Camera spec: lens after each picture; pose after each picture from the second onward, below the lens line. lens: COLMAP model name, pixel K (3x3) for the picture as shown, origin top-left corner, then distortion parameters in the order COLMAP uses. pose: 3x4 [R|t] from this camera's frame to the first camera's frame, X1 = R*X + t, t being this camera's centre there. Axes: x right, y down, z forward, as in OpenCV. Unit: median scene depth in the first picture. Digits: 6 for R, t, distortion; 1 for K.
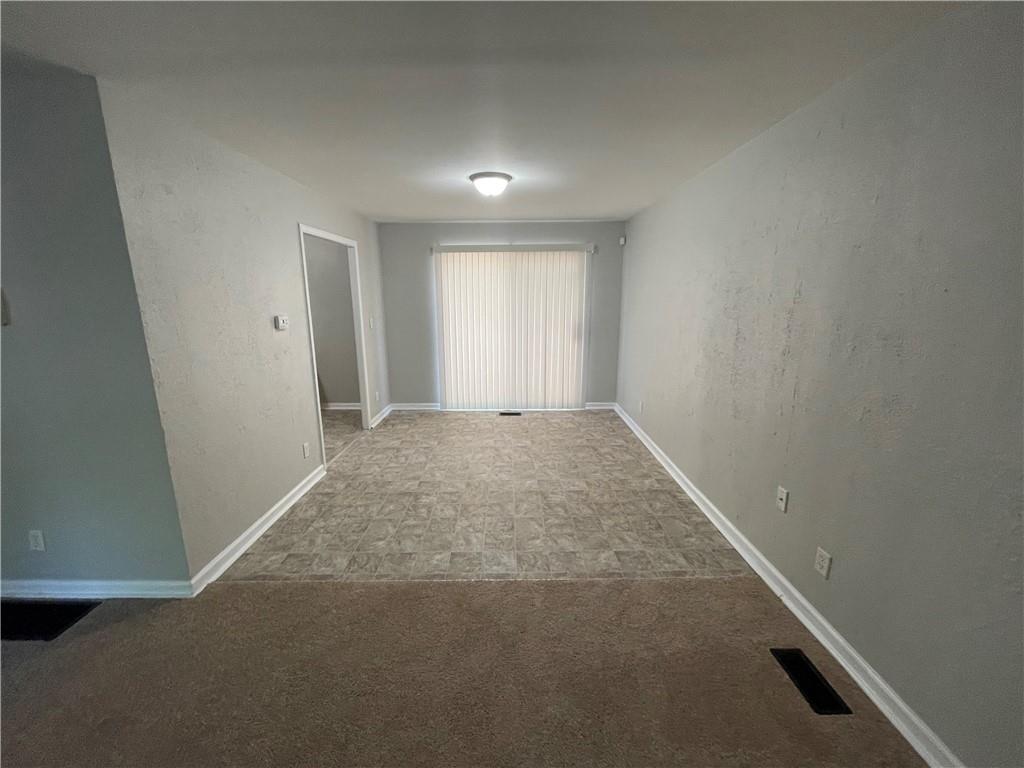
lens RADIAL K [[410.2, 0, 511.5], [0, 410.2, 380.2], [0, 0, 1]] dist [0.003314, 0.000185]
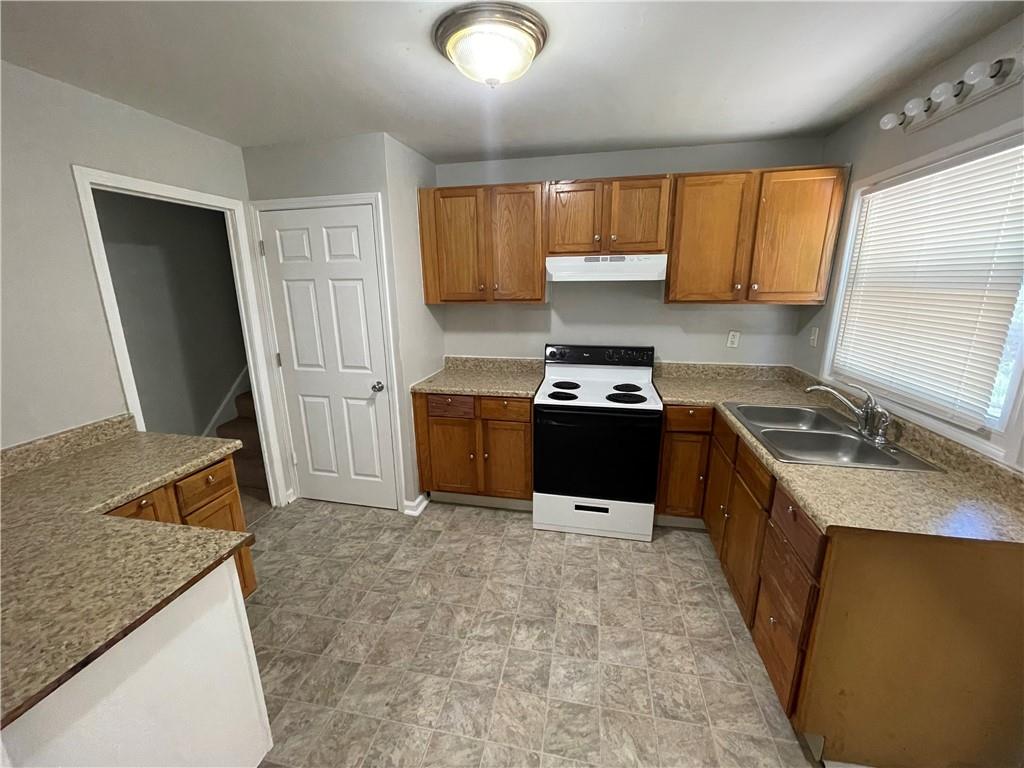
lens RADIAL K [[410.2, 0, 511.3], [0, 410.2, 388.8], [0, 0, 1]] dist [0.003314, 0.000185]
pose [[-0.207785, 0.236653, -0.949116, 0.252182], [-0.188402, 0.942443, 0.276235, -0.089896], [0.959859, 0.236213, -0.151239, 0.417827]]
